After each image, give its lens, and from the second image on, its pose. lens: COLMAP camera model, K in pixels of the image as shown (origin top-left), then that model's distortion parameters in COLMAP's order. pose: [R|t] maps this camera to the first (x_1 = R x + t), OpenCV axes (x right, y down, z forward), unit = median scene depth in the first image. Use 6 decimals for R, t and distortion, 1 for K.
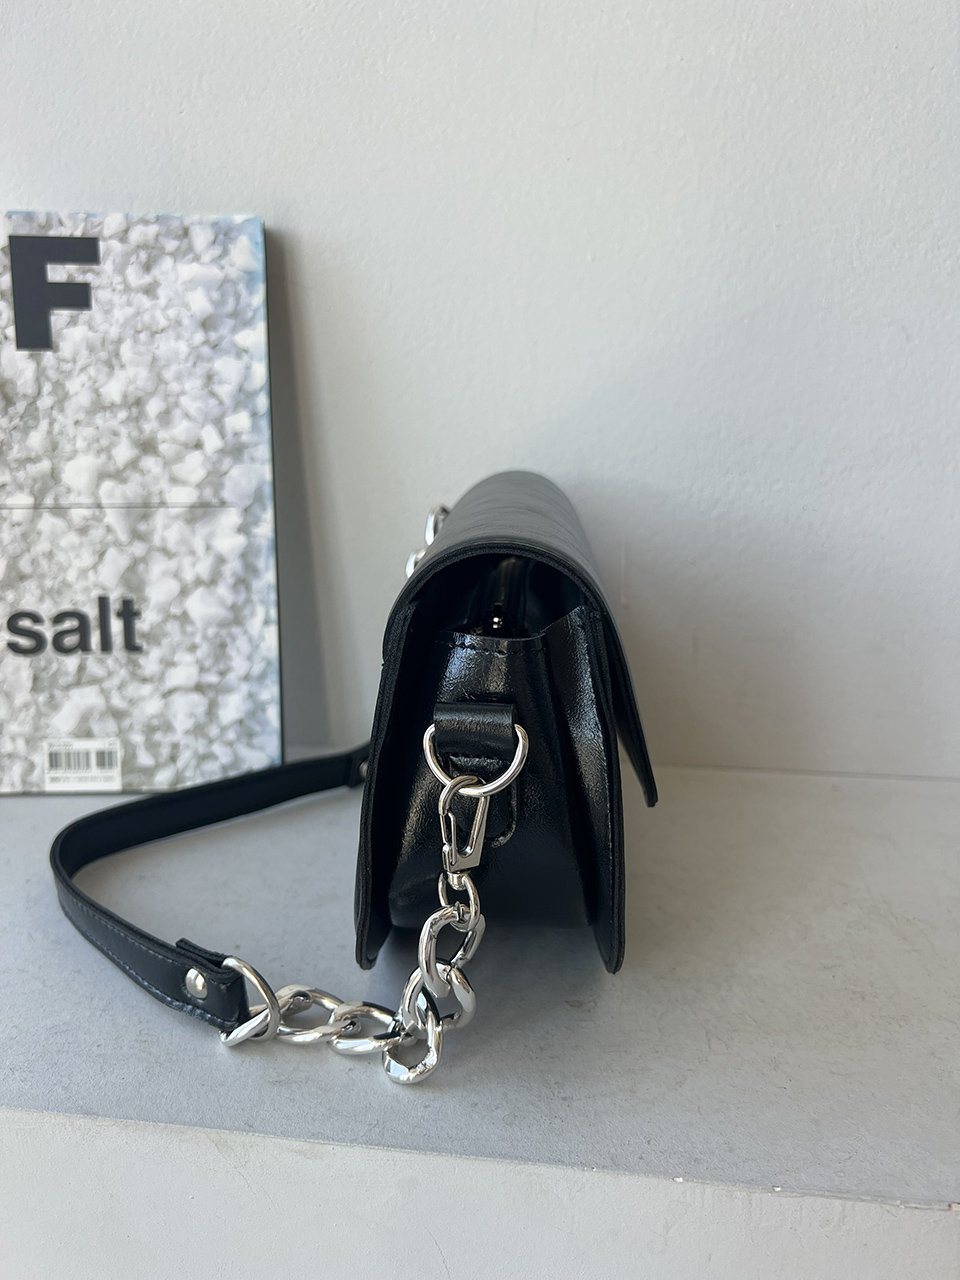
lens RADIAL K [[943.0, 0, 543.1], [0, 943.0, 602.0], [0, 0, 1]] dist [-0.000876, -0.012797]
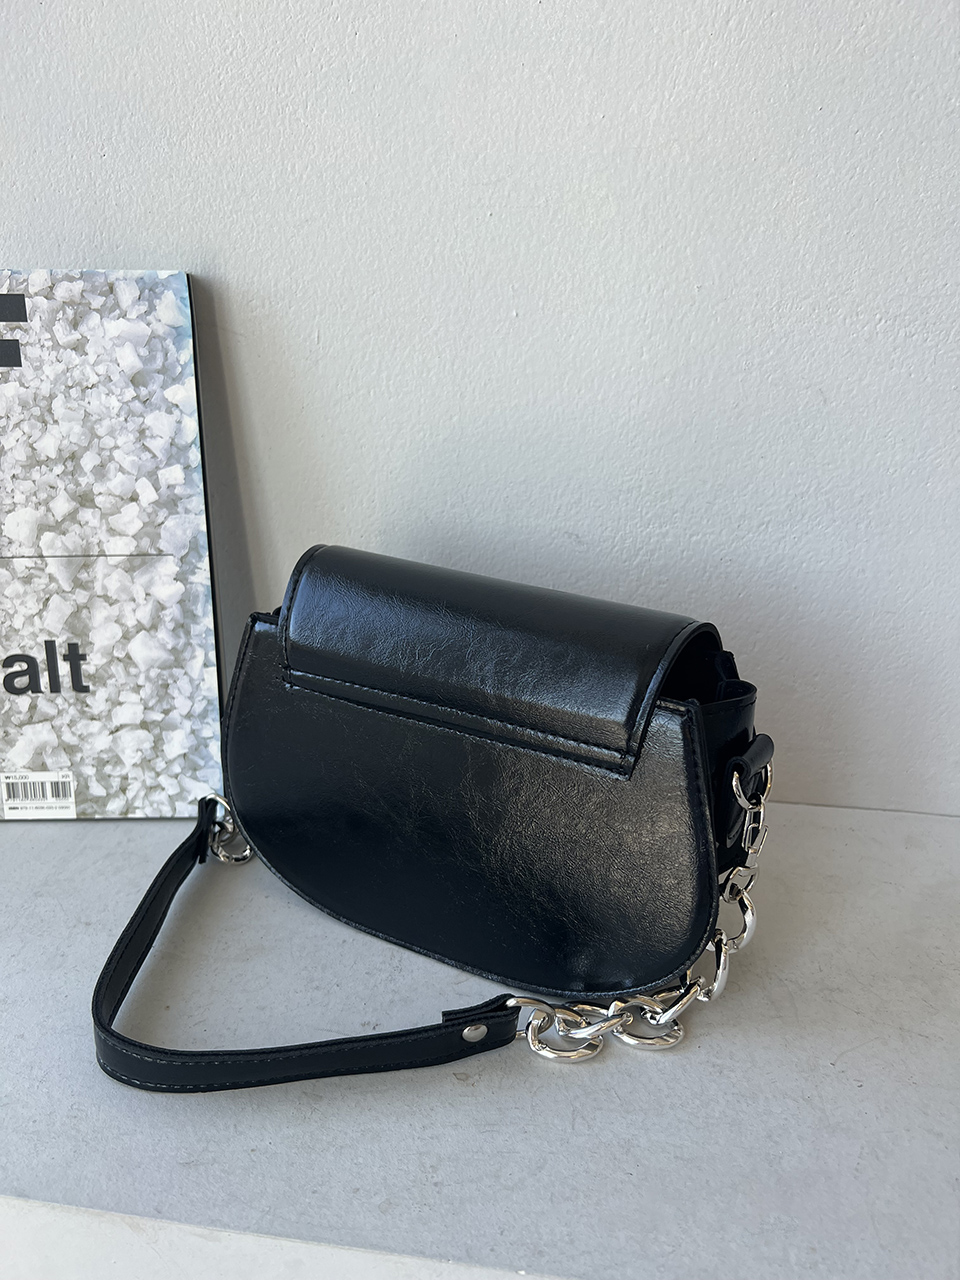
lens RADIAL K [[930.8, 0, 528.9], [0, 930.8, 611.1], [0, 0, 1]] dist [0.001205, -0.007502]
pose [[0.999929, 0.009291, -0.007526, 0.076412], [-0.008371, 0.993417, 0.114249, -0.163767], [0.008538, -0.114178, 0.993424, -0.024229]]
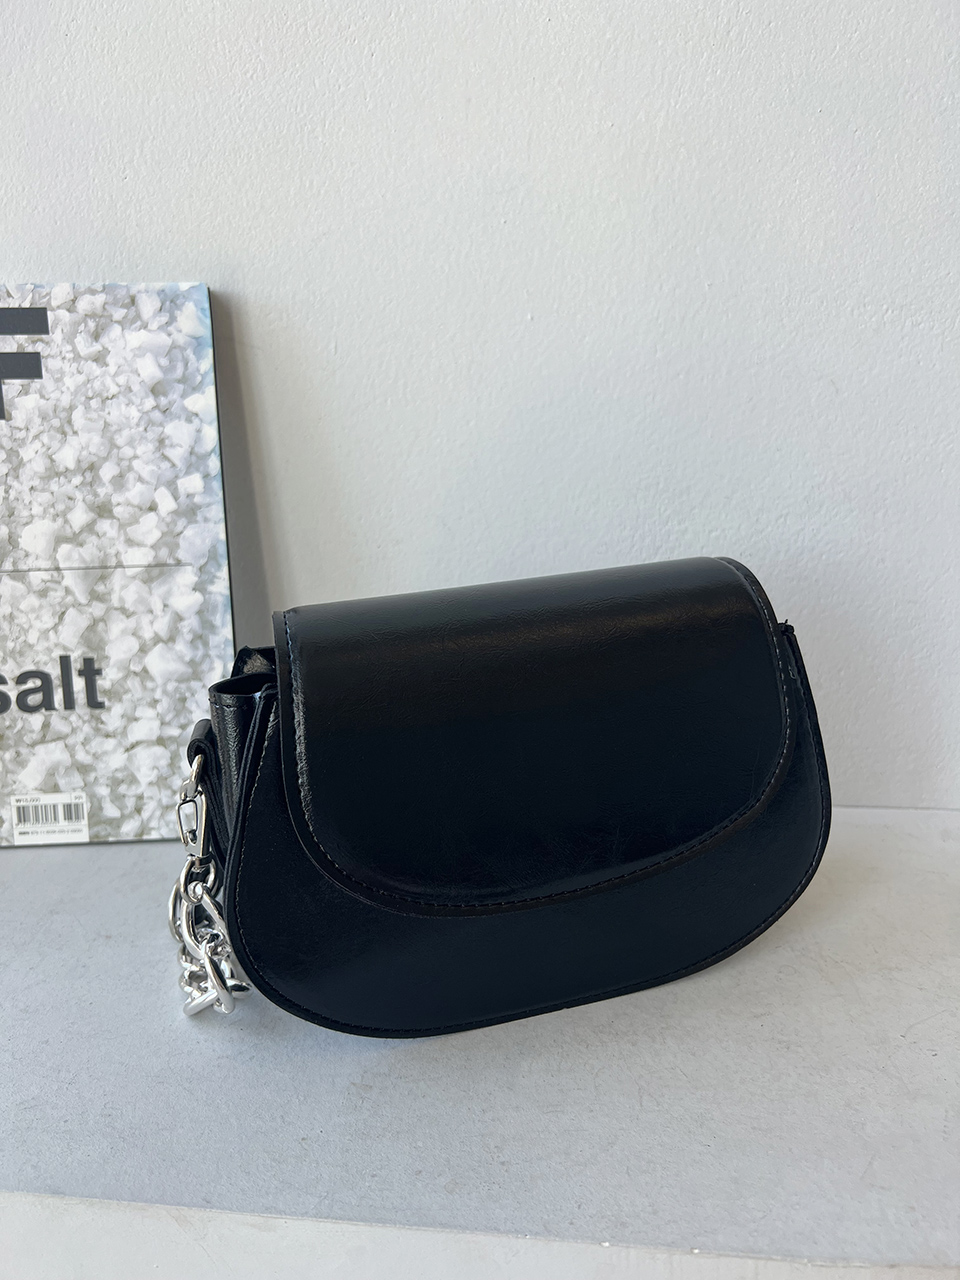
lens RADIAL K [[930.8, 0, 528.9], [0, 930.8, 611.1], [0, 0, 1]] dist [0.001205, -0.007502]
pose [[0.999667, -0.022129, 0.013279, 0.028910], [0.021779, 0.999427, 0.025913, -0.071000], [-0.013845, -0.025616, 0.999576, -0.024097]]
